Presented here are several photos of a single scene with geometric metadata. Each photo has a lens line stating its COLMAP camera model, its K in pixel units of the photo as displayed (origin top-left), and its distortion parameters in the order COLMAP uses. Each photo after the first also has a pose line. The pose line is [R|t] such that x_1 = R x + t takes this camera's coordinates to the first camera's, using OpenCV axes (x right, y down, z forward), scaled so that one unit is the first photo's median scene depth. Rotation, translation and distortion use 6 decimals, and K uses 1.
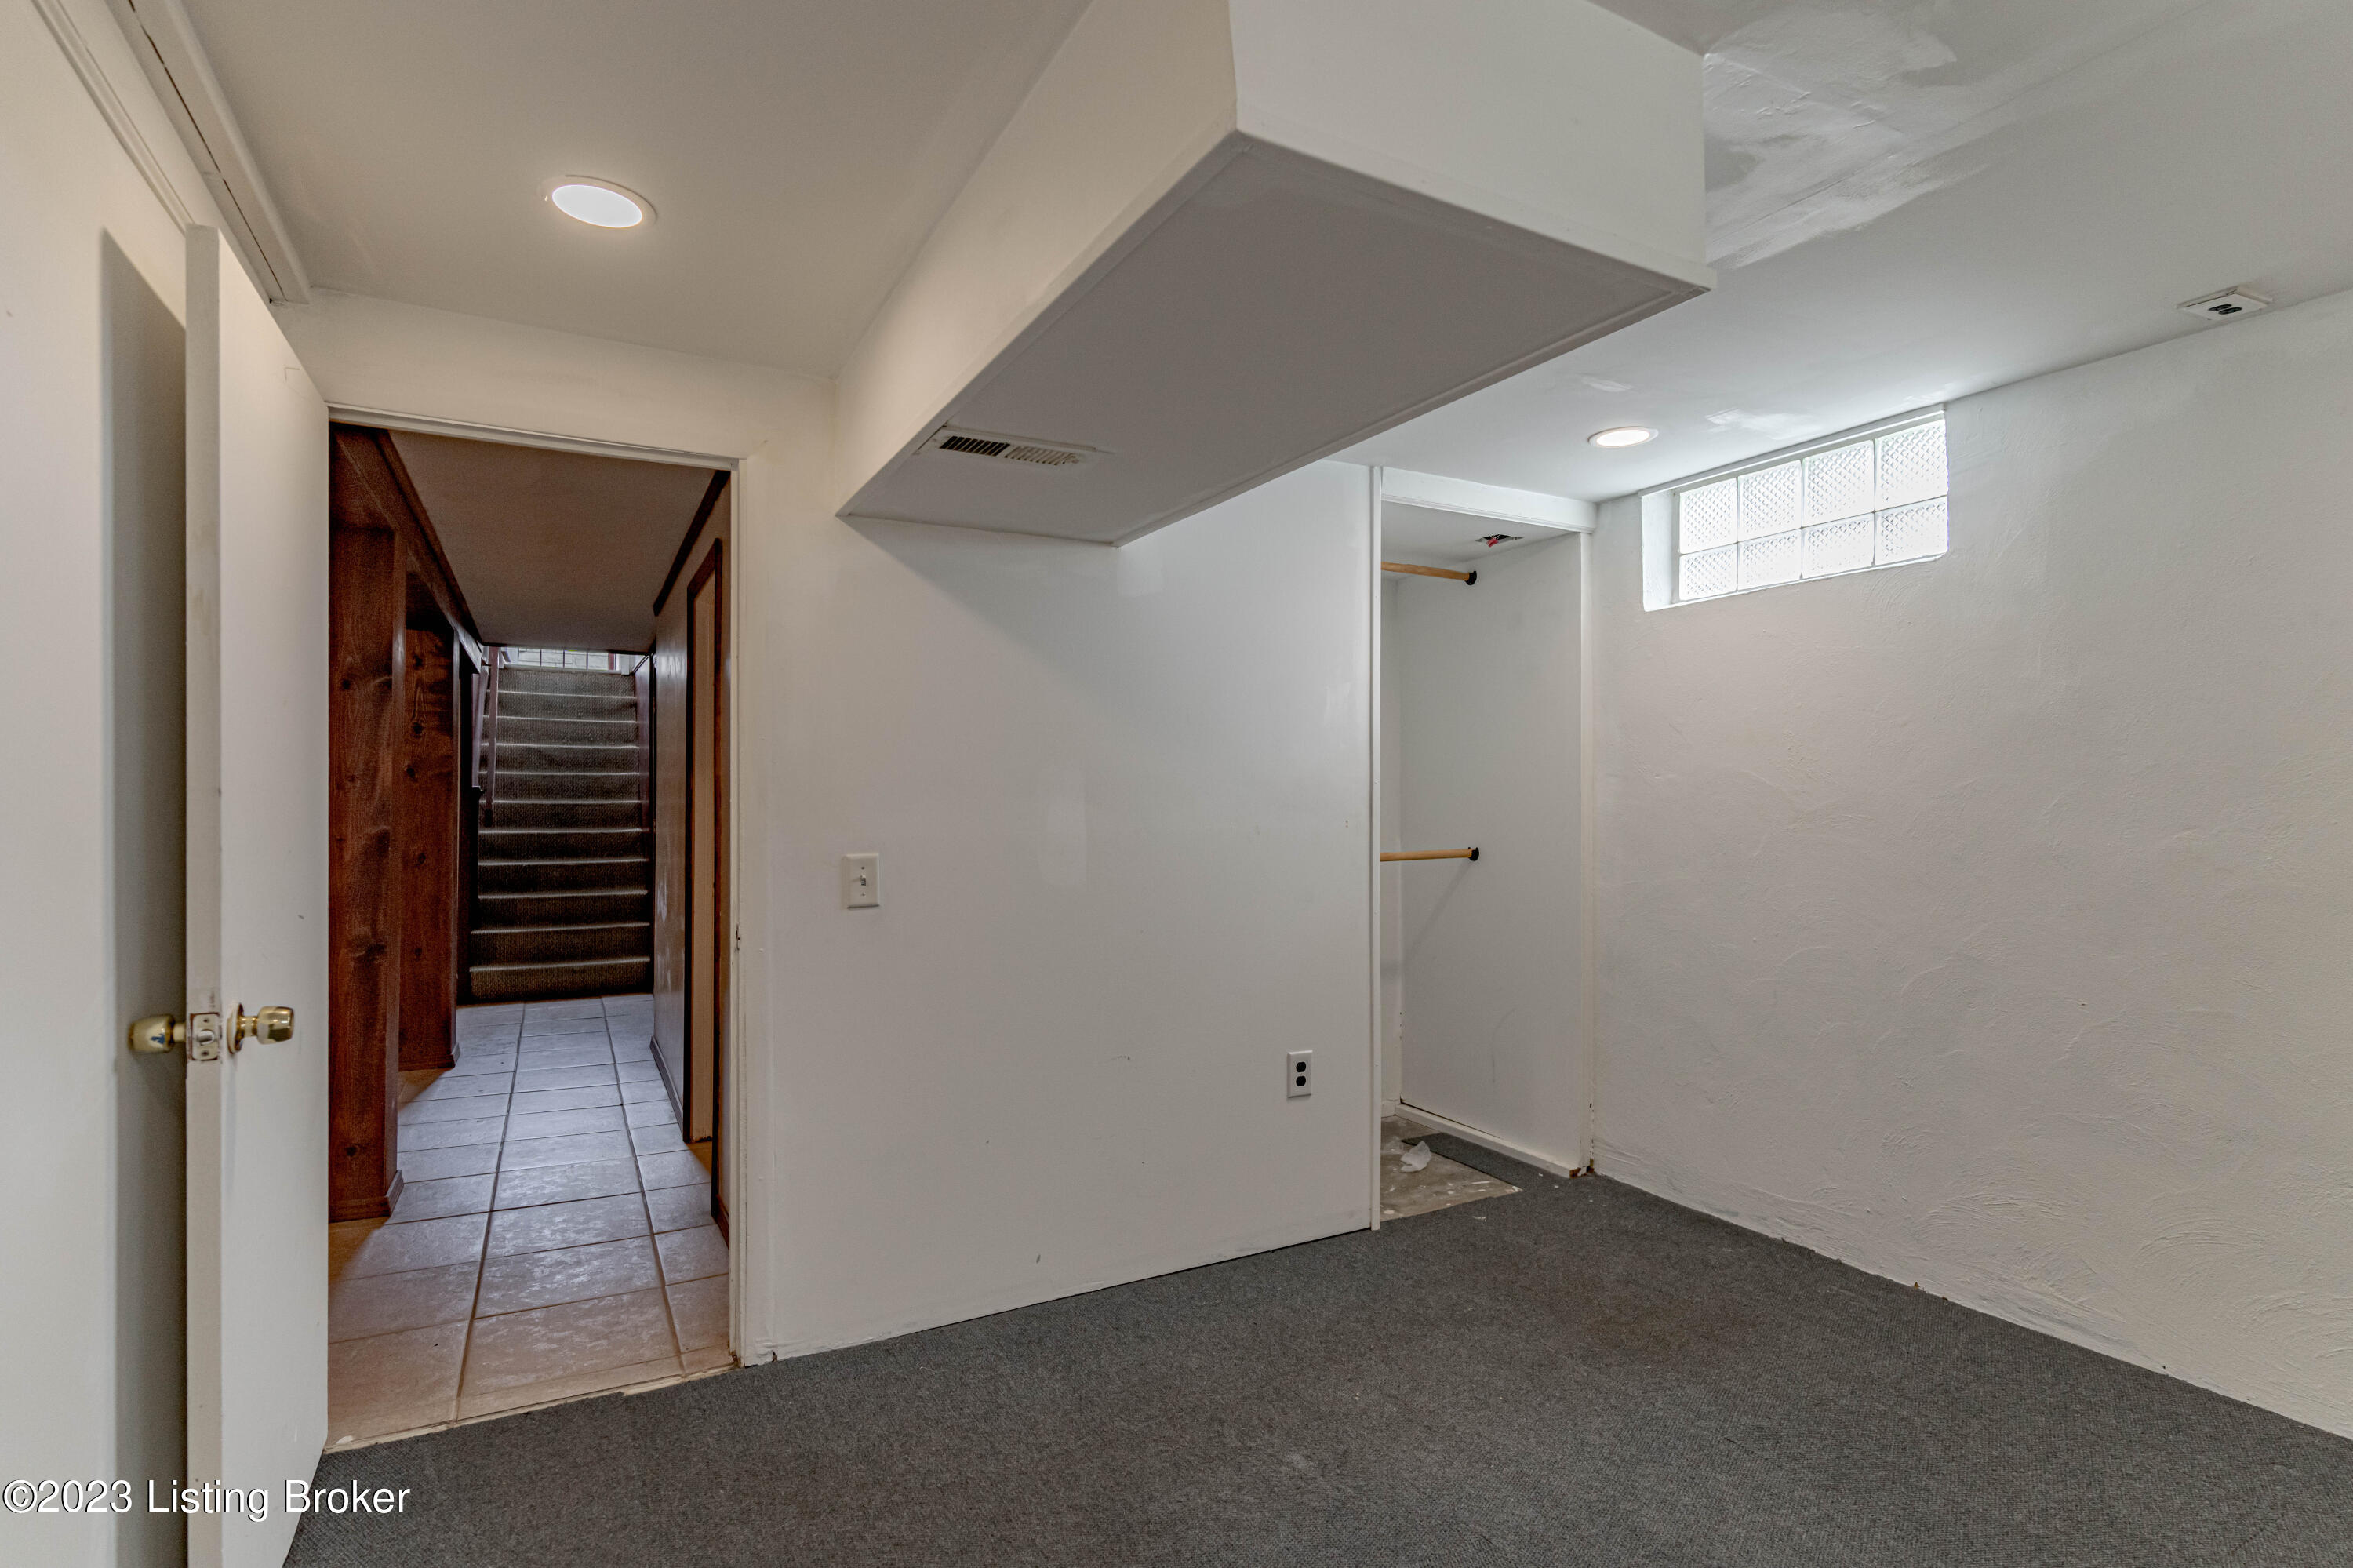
lens RADIAL K [[1137.3, 0, 1170.0], [0, 1137.3, 781.5], [0, 0, 1]] dist [-0.001845, 0.000758]
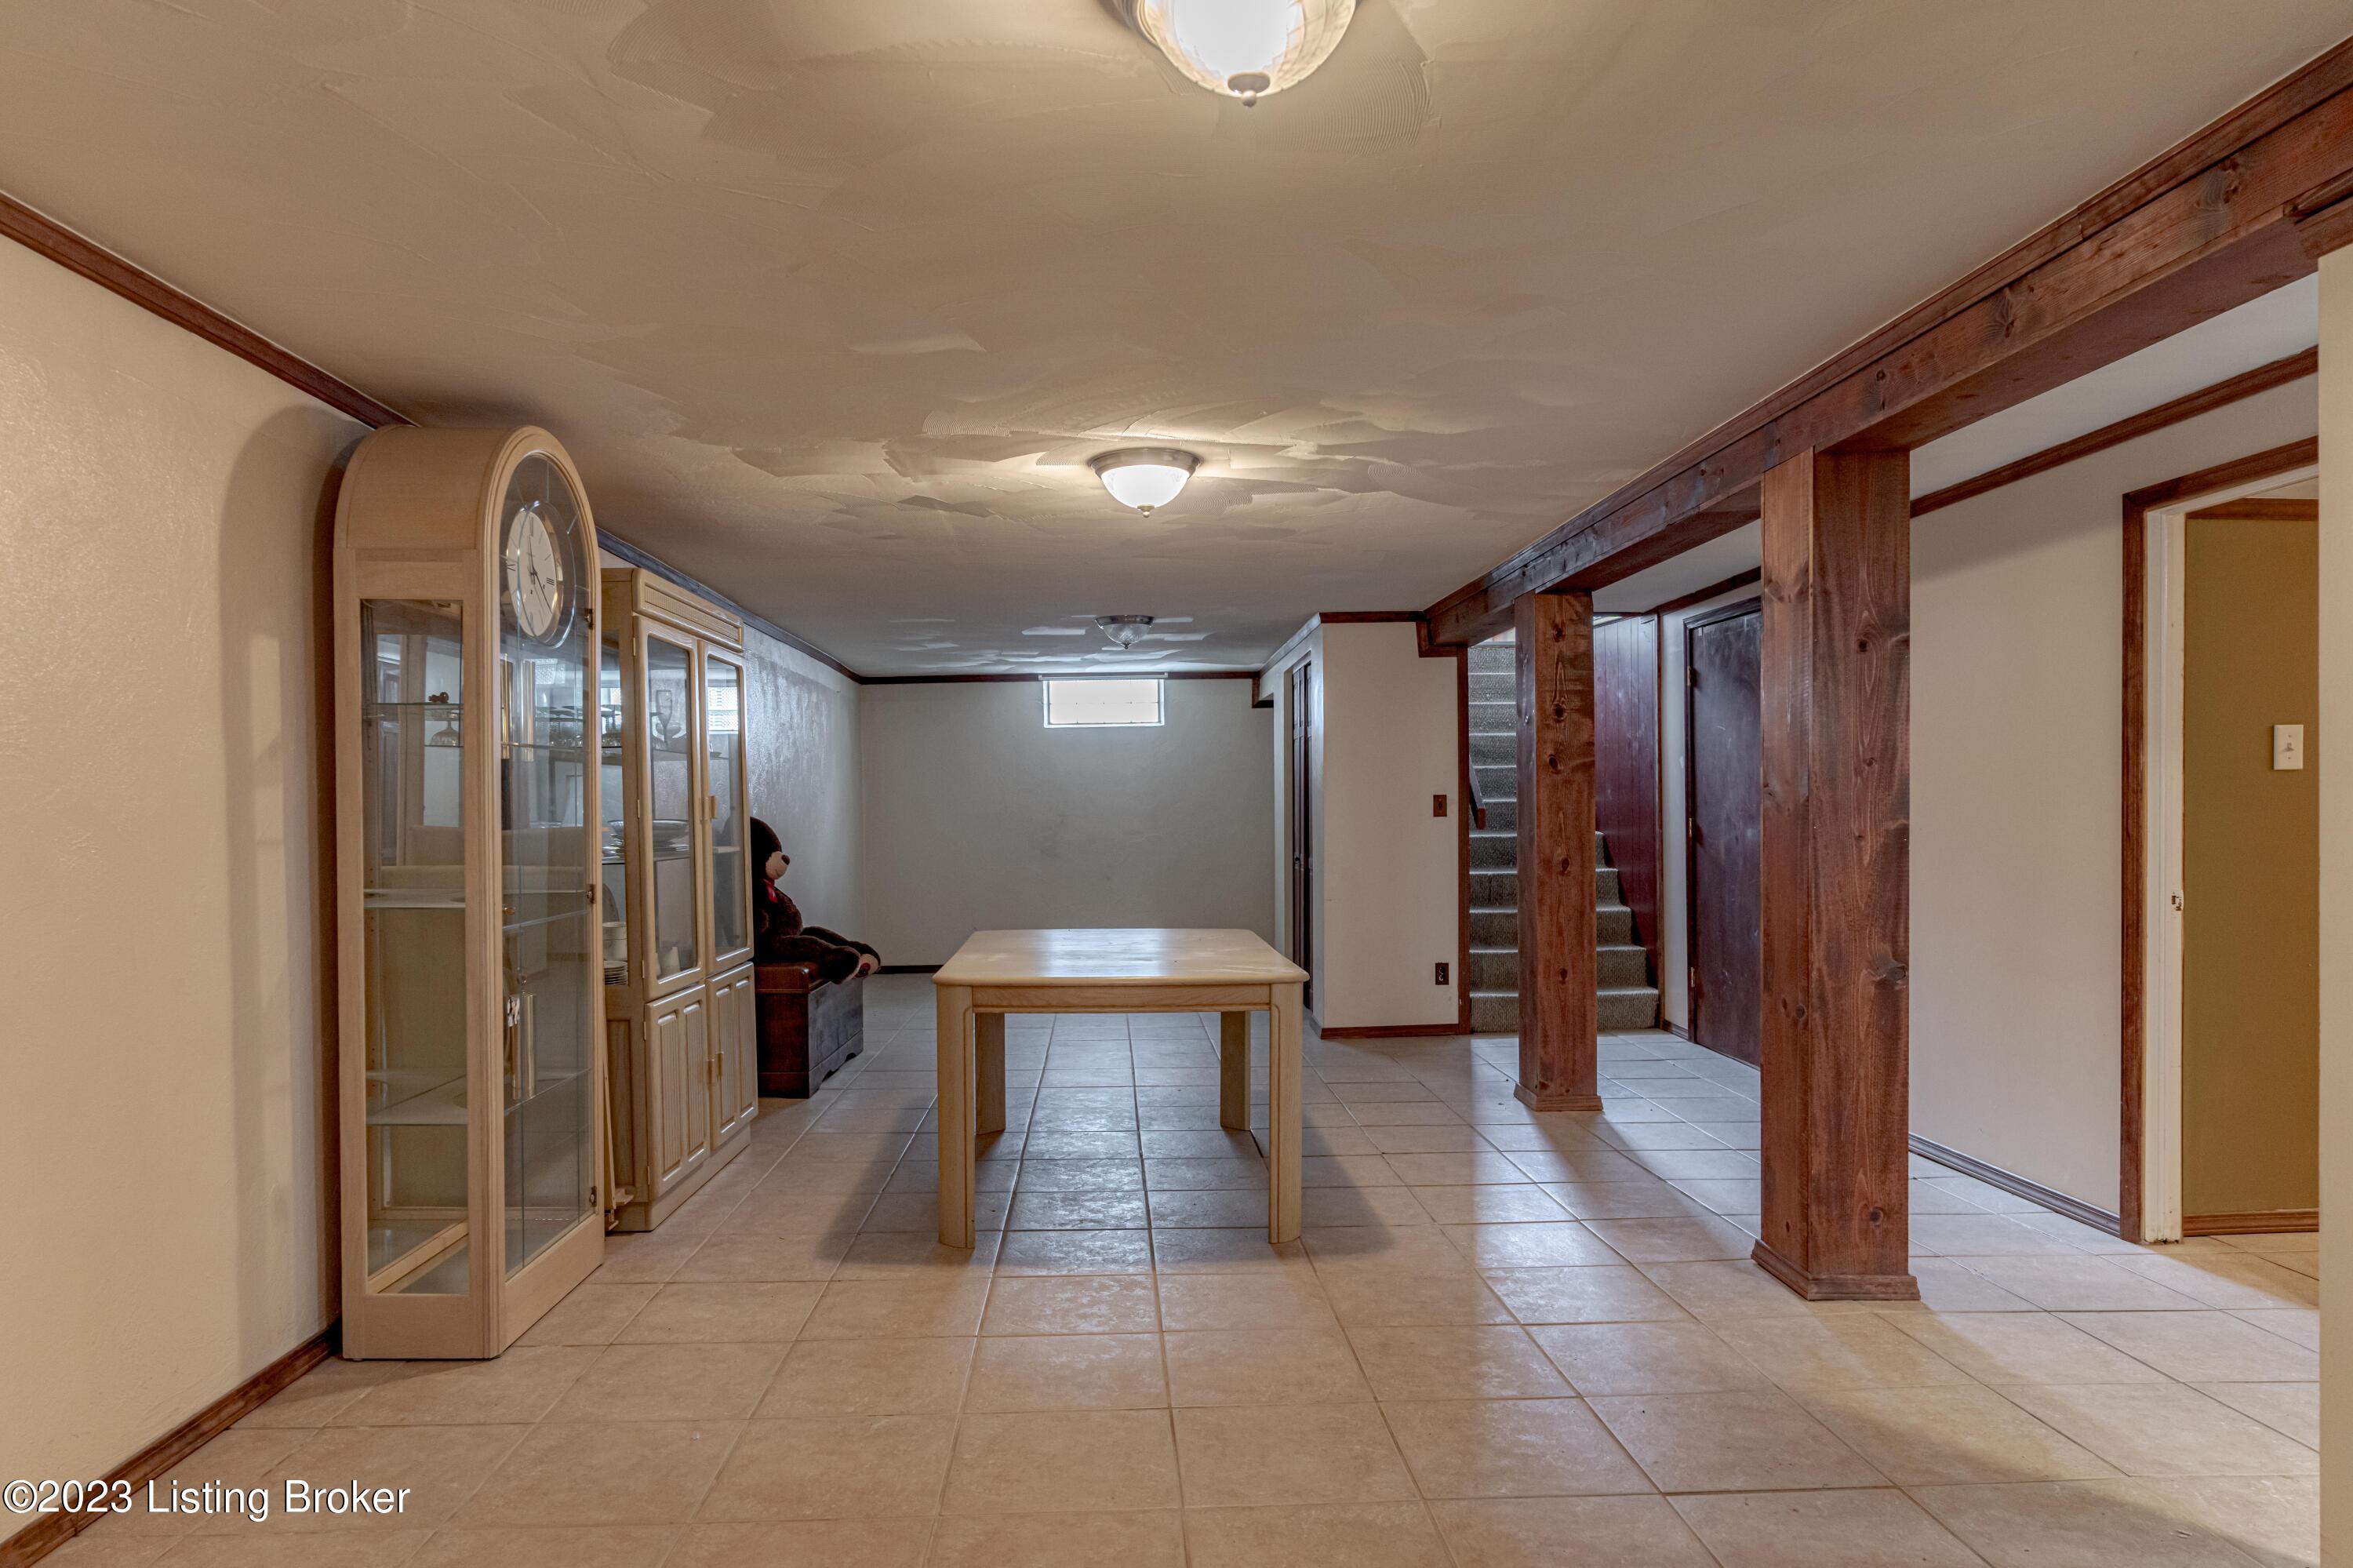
lens RADIAL K [[1415.7, 0, 1179.8], [0, 1415.7, 801.1], [0, 0, 1]] dist [0.002491, 0.003511]
pose [[0.902654, -0.003985, -0.430349, -0.462028], [0.009722, 0.999891, 0.011131, 0.006123], [0.430257, -0.014231, 0.902594, -0.079421]]
